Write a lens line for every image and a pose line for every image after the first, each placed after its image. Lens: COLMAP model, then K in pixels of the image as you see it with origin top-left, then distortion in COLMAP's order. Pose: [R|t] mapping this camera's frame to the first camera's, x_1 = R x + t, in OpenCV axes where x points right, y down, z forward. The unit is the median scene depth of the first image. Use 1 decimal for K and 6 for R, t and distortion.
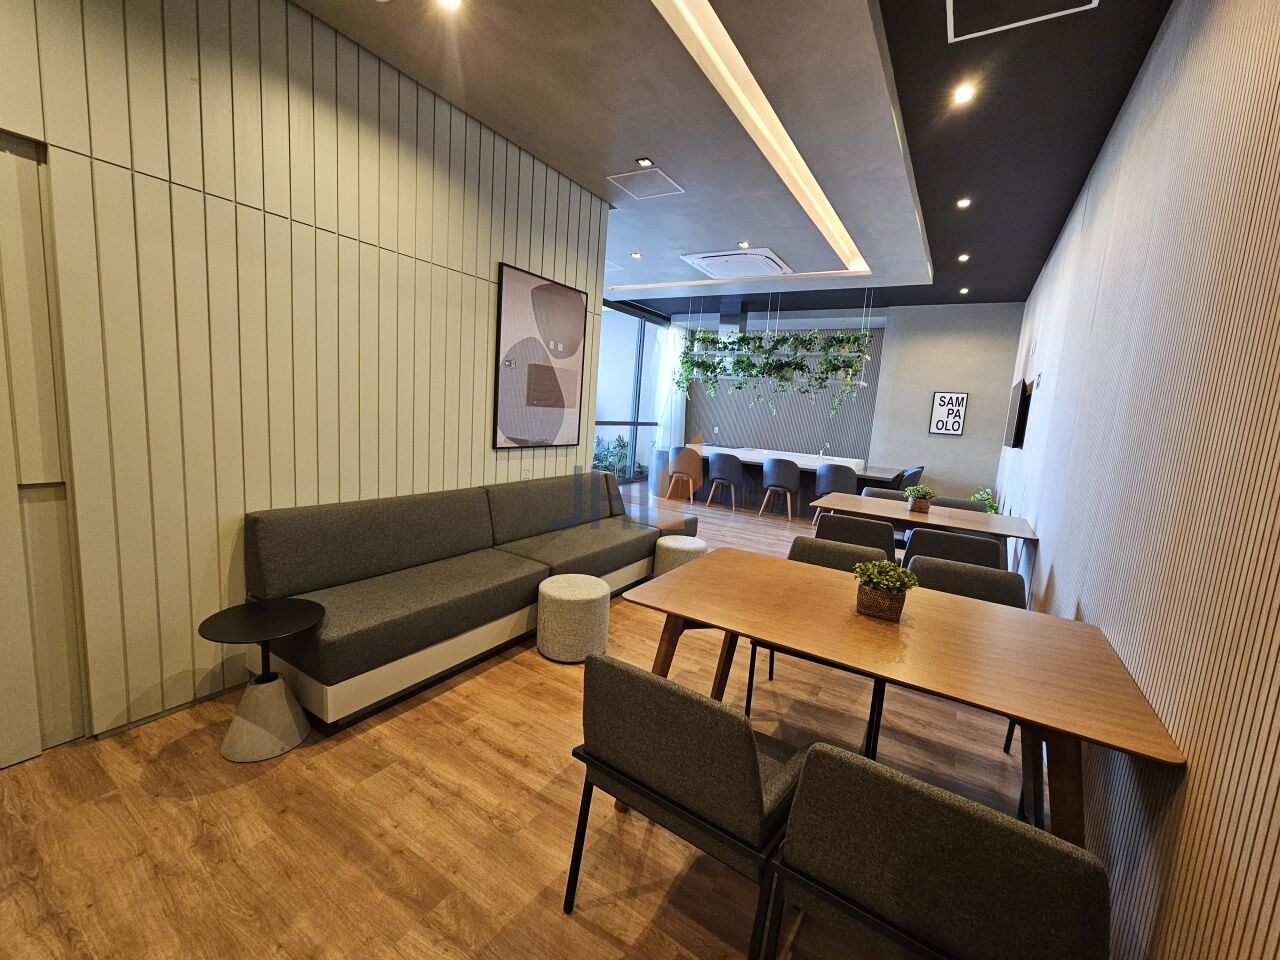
lens RADIAL K [[523.7, 0, 644.3], [0, 523.7, 476.2], [0, 0, 1]] dist [0.004289, 0.000489]
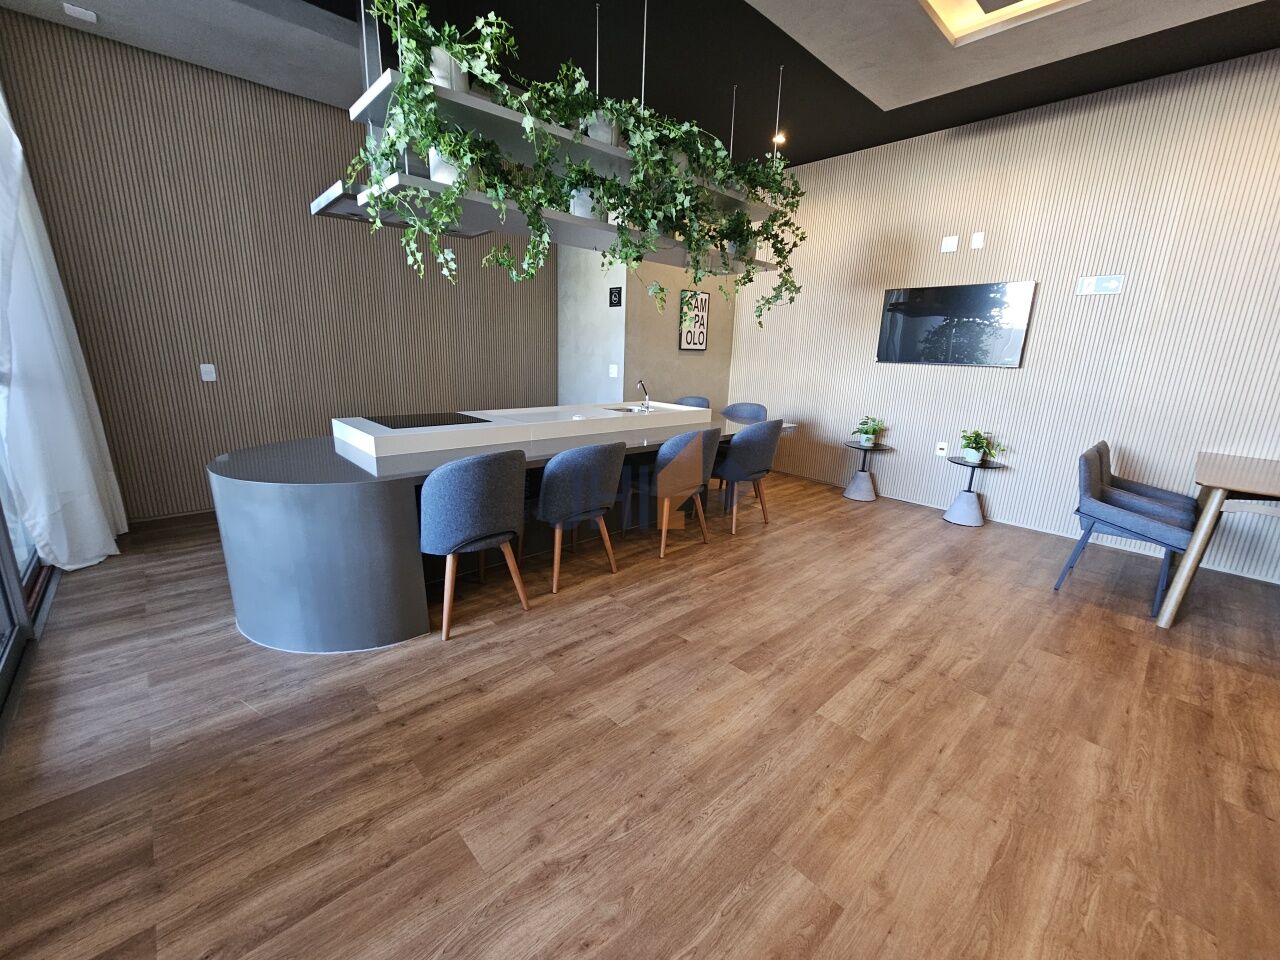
lens RADIAL K [[523.7, 0, 642.9], [0, 523.7, 478.3], [0, 0, 1]] dist [0.004289, 0.000489]
pose [[0.264681, -0.289521, 0.919849, -0.192042], [0.113690, 0.956584, 0.268370, -0.115978], [-0.957611, 0.033545, 0.286106, 0.874732]]
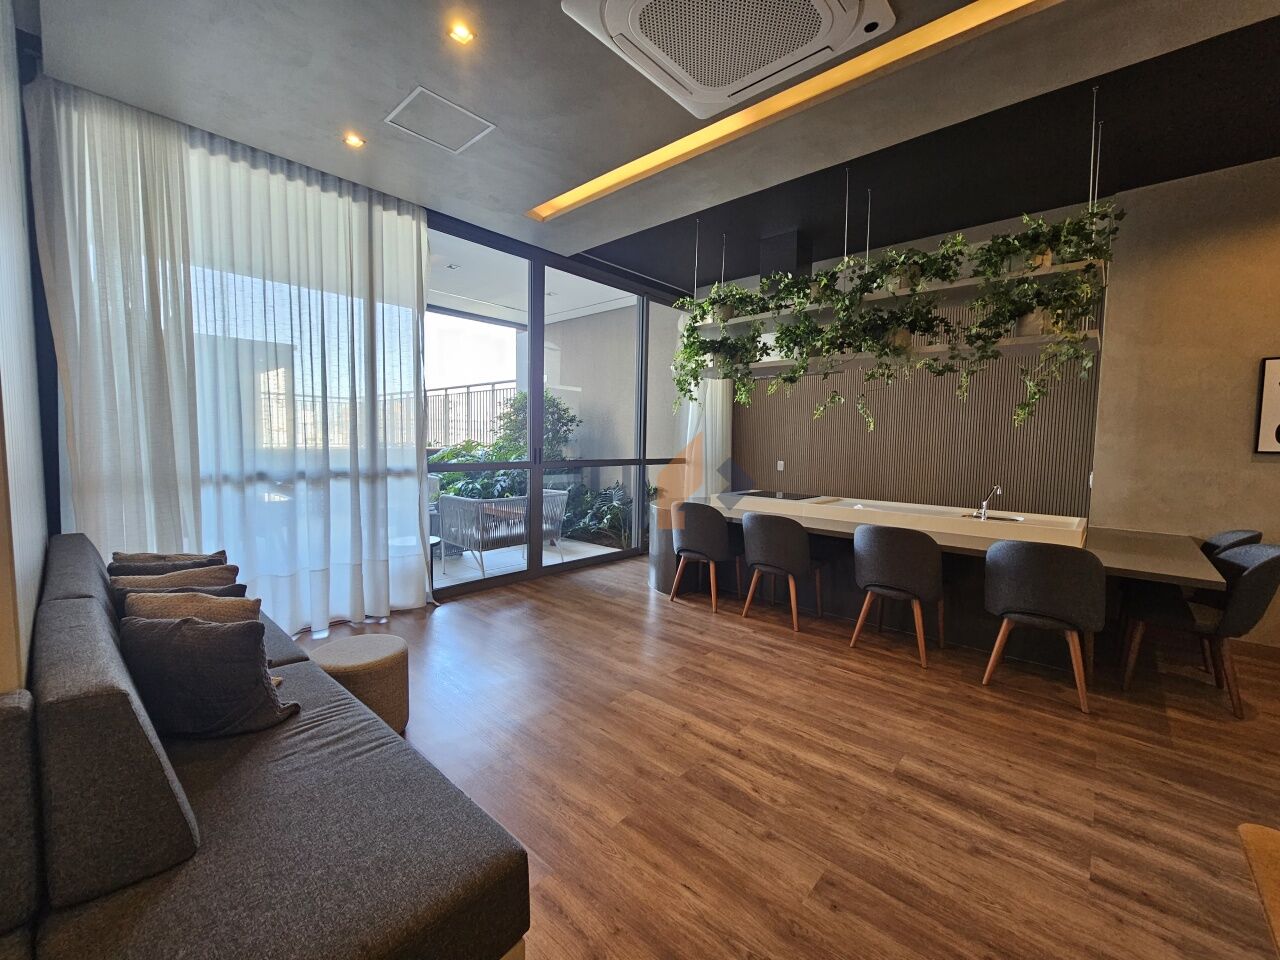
lens RADIAL K [[523.7, 0, 636.2], [0, 523.7, 475.5], [0, 0, 1]] dist [0.004289, 0.000489]
pose [[0.980201, -0.040326, -0.193856, 0.126377], [0.025438, 0.996575, -0.078688, -0.043515], [0.196365, 0.072199, 0.977869, 0.485551]]
